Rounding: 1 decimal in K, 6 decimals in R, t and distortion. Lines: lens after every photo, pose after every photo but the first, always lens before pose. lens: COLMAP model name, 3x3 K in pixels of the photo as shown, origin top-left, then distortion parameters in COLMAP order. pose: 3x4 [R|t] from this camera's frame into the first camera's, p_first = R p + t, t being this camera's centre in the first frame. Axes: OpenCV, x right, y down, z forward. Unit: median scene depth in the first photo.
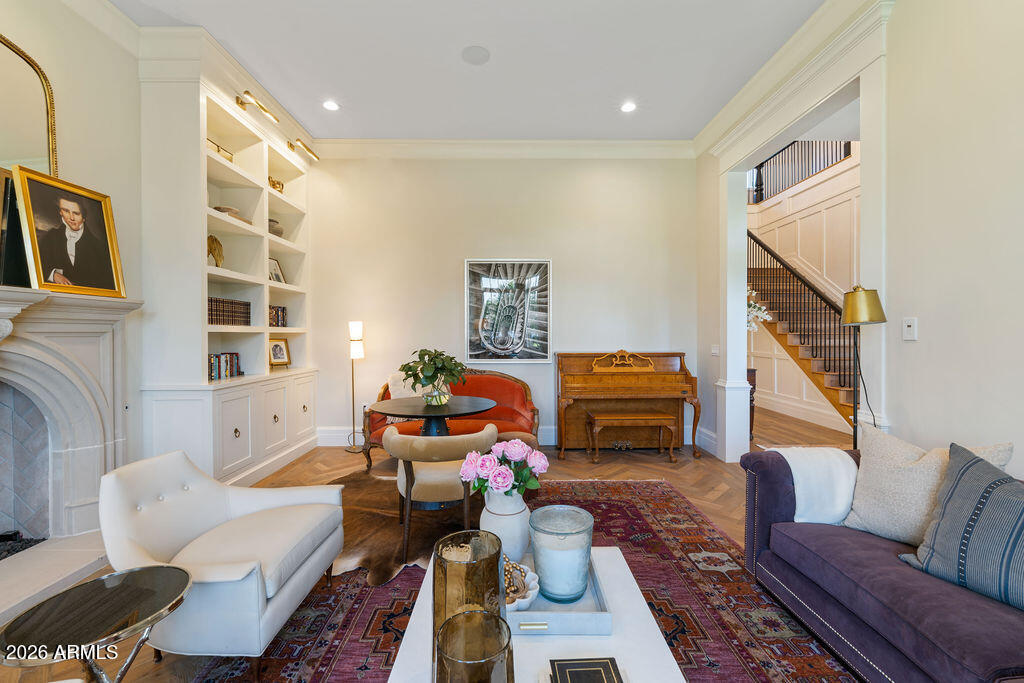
lens RADIAL K [[438.3, 0, 514.5], [0, 438.3, 335.6], [0, 0, 1]] dist [-0.001710, -0.000685]
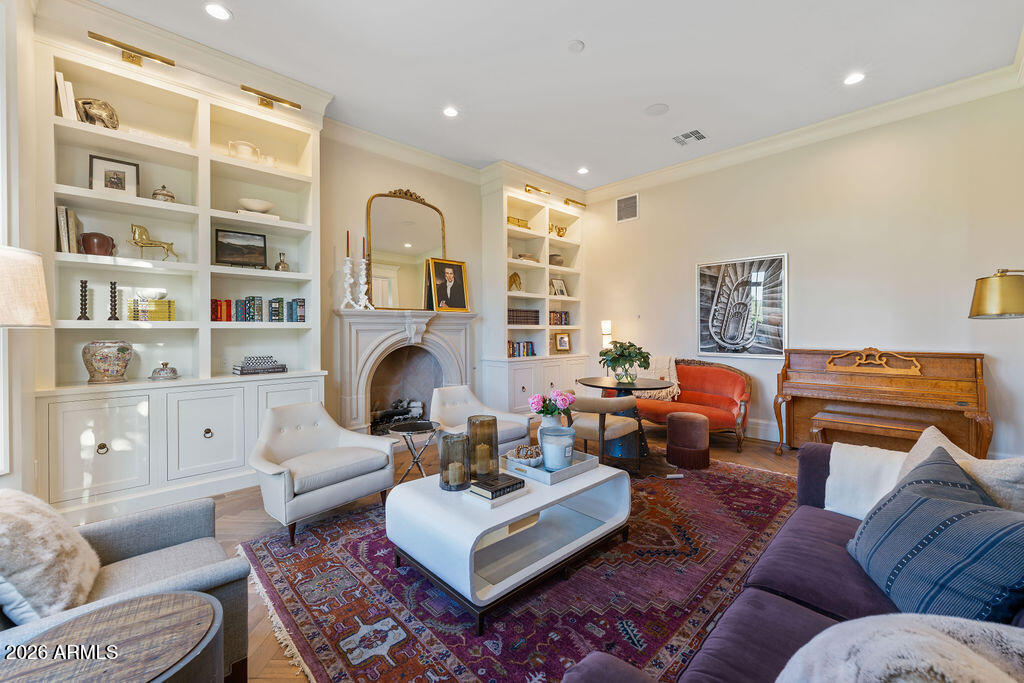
lens RADIAL K [[419.6, 0, 502.2], [0, 419.6, 329.3], [0, 0, 1]] dist [0.001008, -0.000787]
pose [[0.670613, -0.002338, -0.741804, 0.374752], [-0.000936, 0.999992, -0.003999, 0.000336], [0.741807, 0.003376, 0.670605, -0.105078]]
